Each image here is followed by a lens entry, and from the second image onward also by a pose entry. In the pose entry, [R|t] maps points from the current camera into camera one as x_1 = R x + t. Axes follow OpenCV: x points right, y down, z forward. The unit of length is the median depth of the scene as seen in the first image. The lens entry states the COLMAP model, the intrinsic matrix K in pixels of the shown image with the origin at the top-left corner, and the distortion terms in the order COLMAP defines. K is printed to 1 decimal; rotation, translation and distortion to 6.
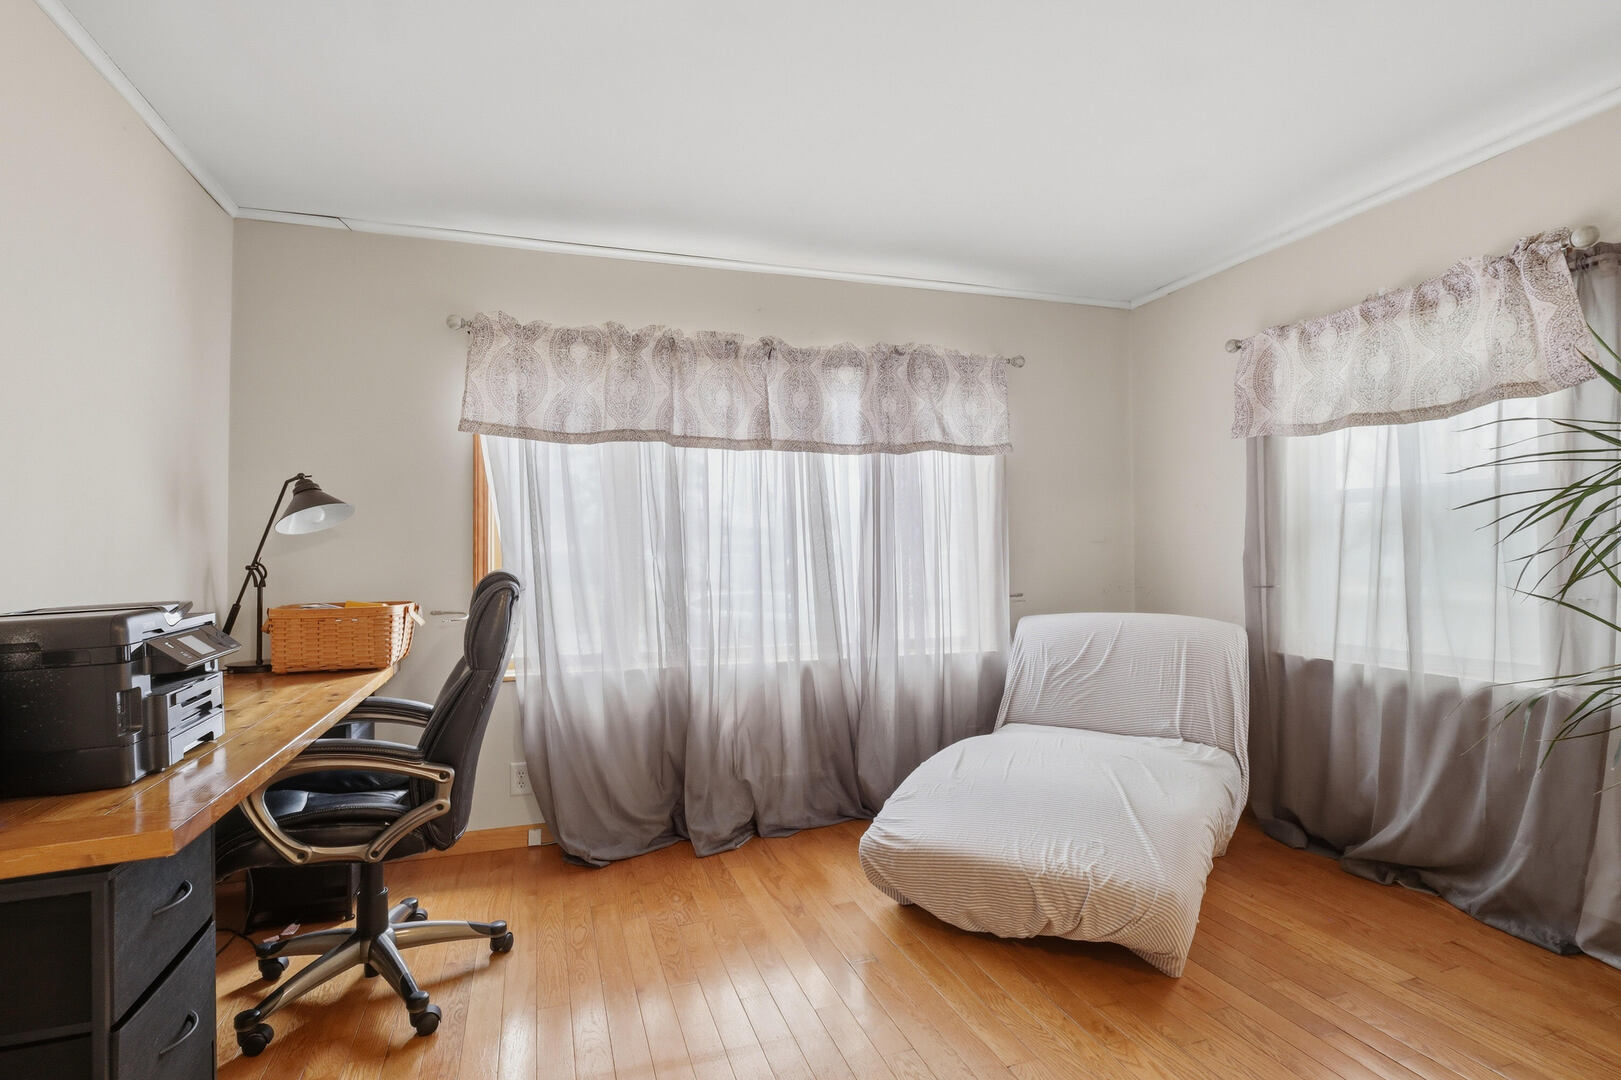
lens RADIAL K [[796.6, 0, 815.9], [0, 796.6, 530.5], [0, 0, 1]] dist [-0.001041, 0.000382]
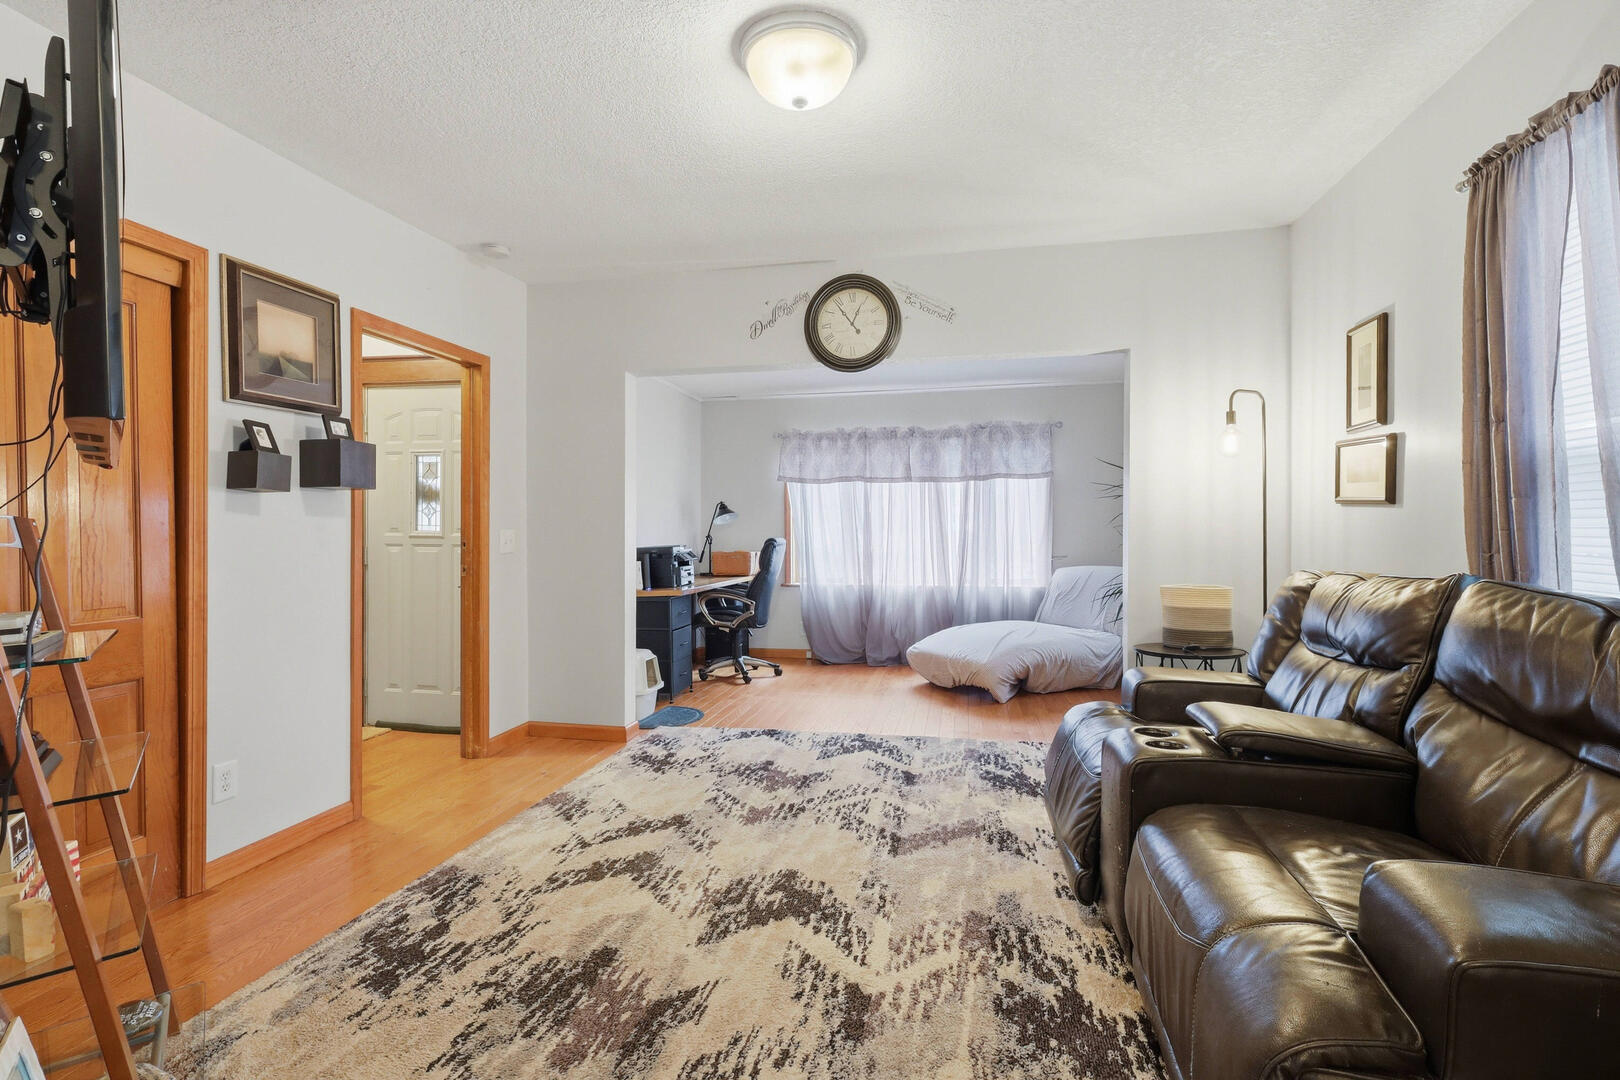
lens RADIAL K [[788.2, 0, 821.9], [0, 788.2, 534.7], [0, 0, 1]] dist [0.001528, 0.000479]
pose [[0.867160, 0.005018, -0.498004, 0.775738], [0.009824, 0.999582, 0.027179, -0.023644], [0.497933, -0.028461, 0.866748, -0.908990]]
